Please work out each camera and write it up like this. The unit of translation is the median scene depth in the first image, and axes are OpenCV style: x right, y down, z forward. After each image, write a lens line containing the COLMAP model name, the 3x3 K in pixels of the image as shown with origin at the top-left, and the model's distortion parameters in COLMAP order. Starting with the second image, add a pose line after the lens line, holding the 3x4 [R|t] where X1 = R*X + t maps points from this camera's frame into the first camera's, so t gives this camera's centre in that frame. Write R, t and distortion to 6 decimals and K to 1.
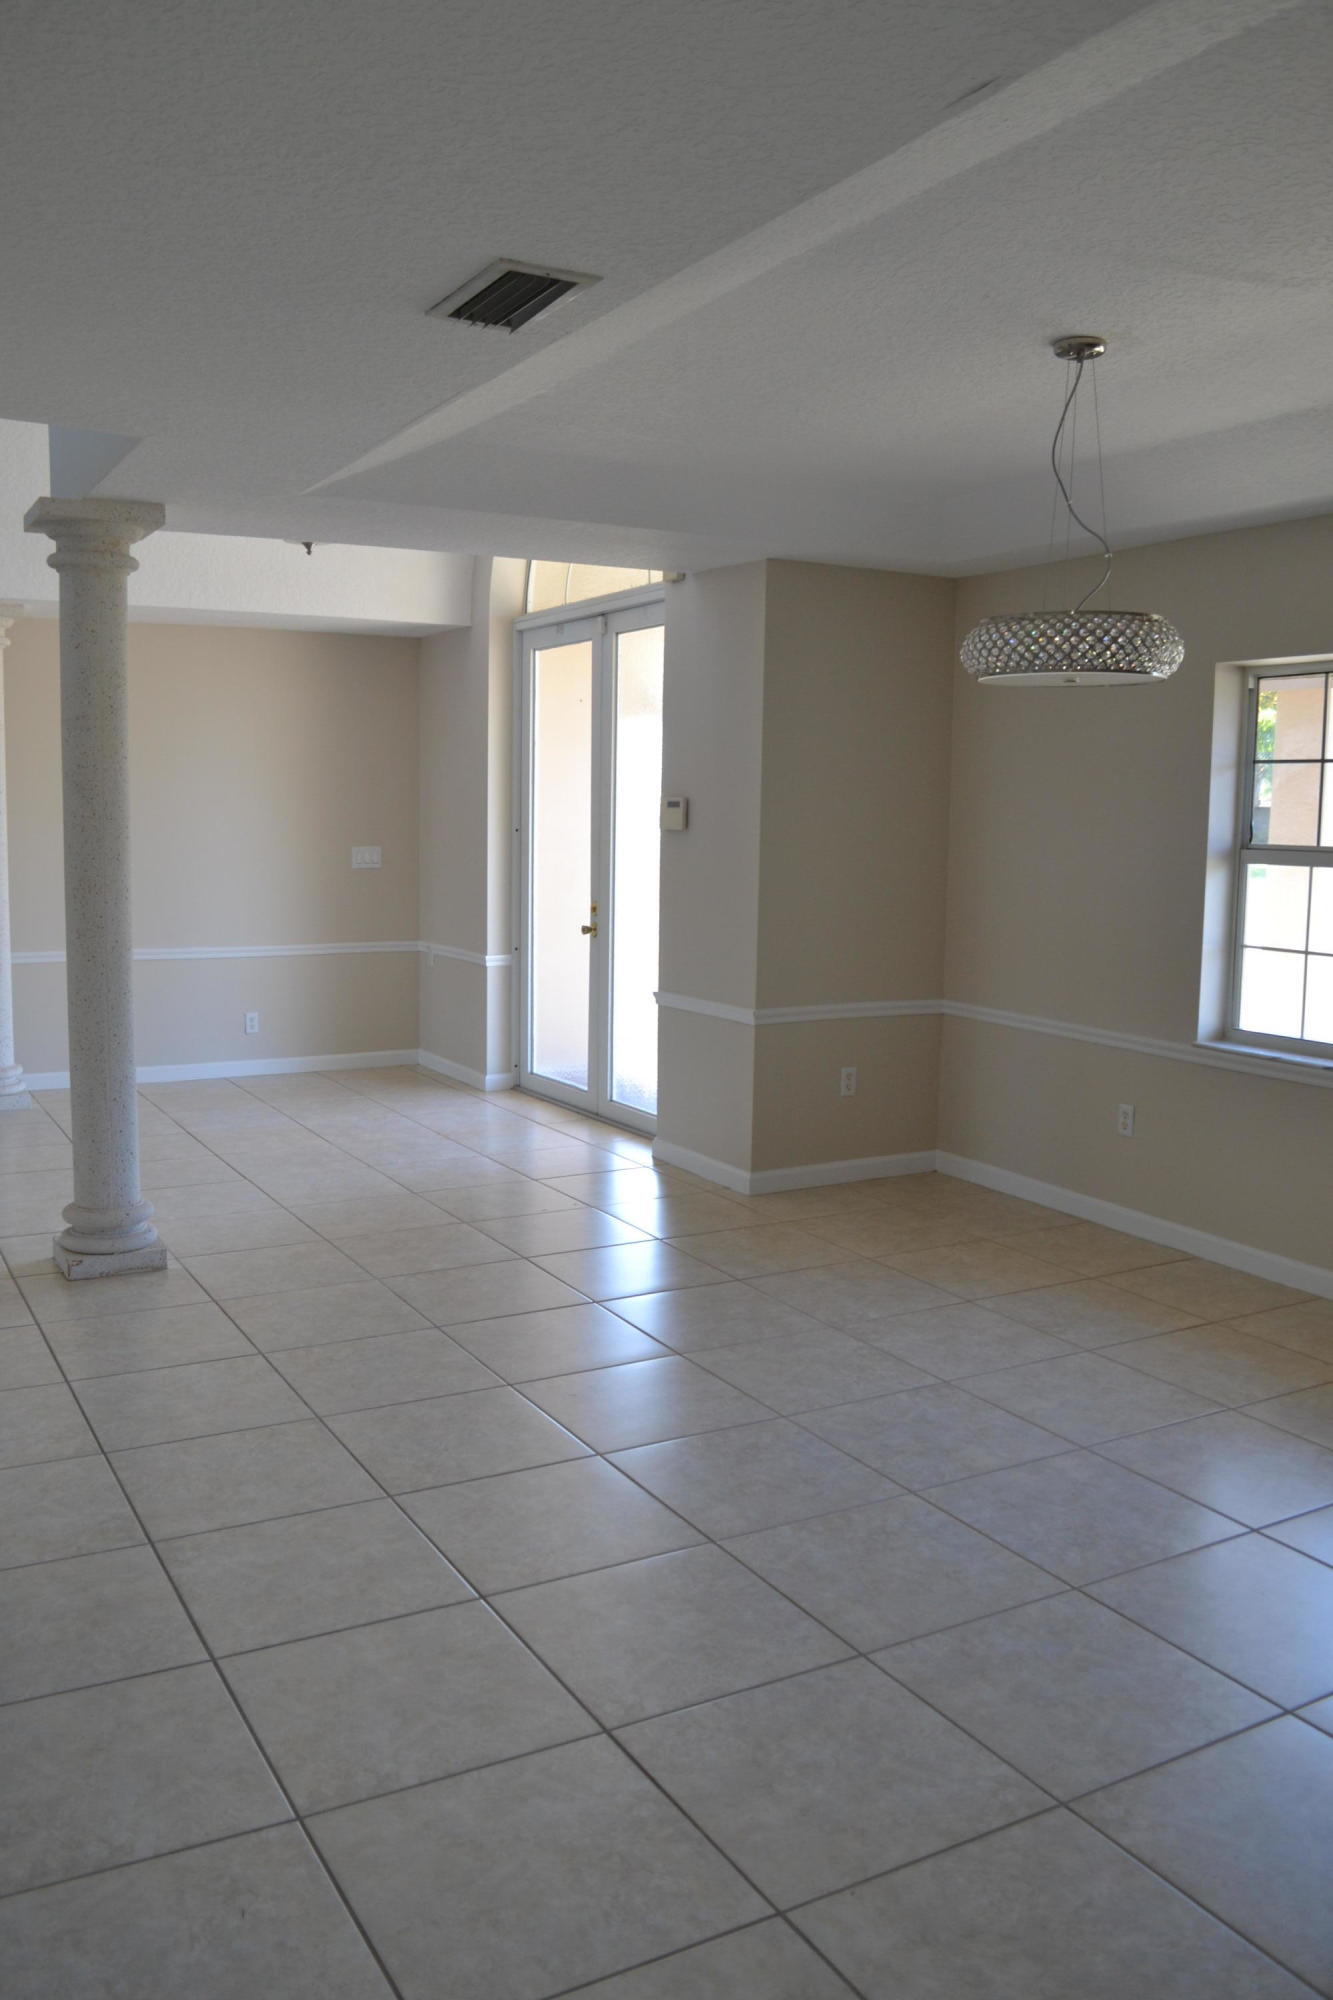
lens RADIAL K [[1612.7, 0, 666.5], [0, 1612.7, 1000.0], [0, 0, 1]] dist [-0.089608, 0.016628]
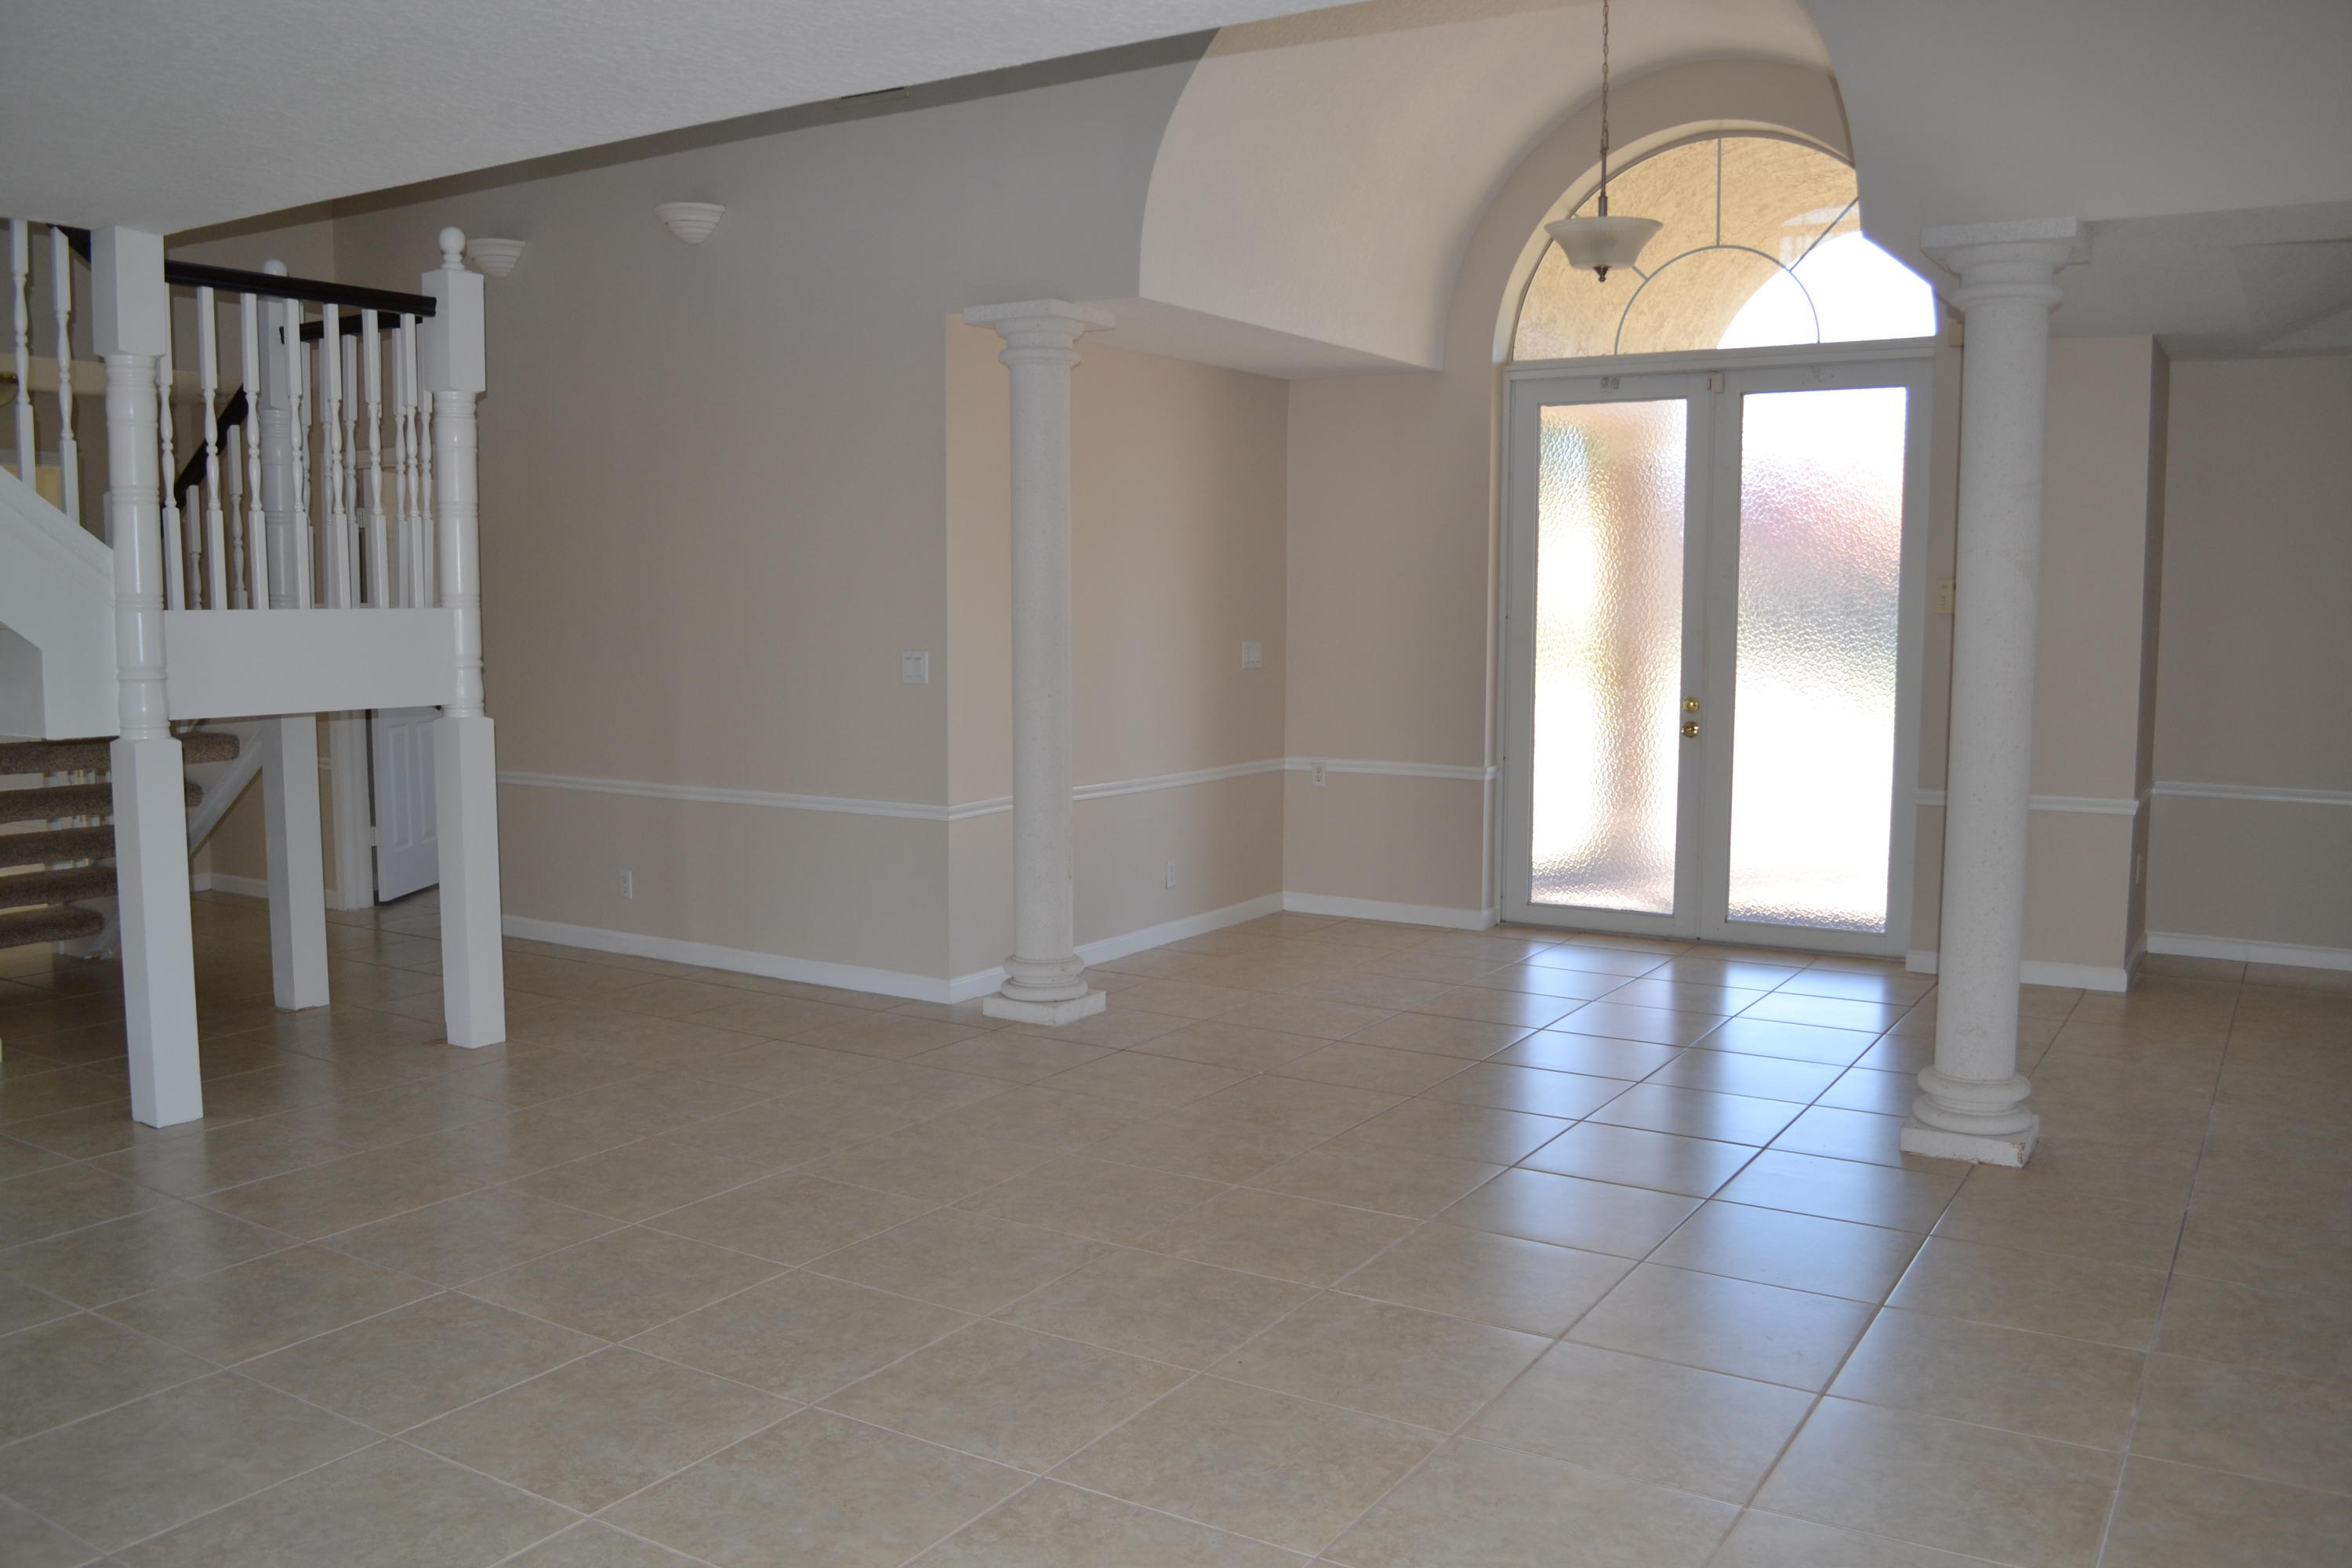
lens RADIAL K [[1896.5, 0, 1176.0], [0, 1896.5, 784.0], [0, 0, 1]] dist [-0.089608, 0.016628]
pose [[0.872228, -0.053822, 0.486129, -0.786007], [0.061174, 0.998127, 0.000747, -0.032018], [-0.485259, 0.029087, 0.873887, 0.239561]]
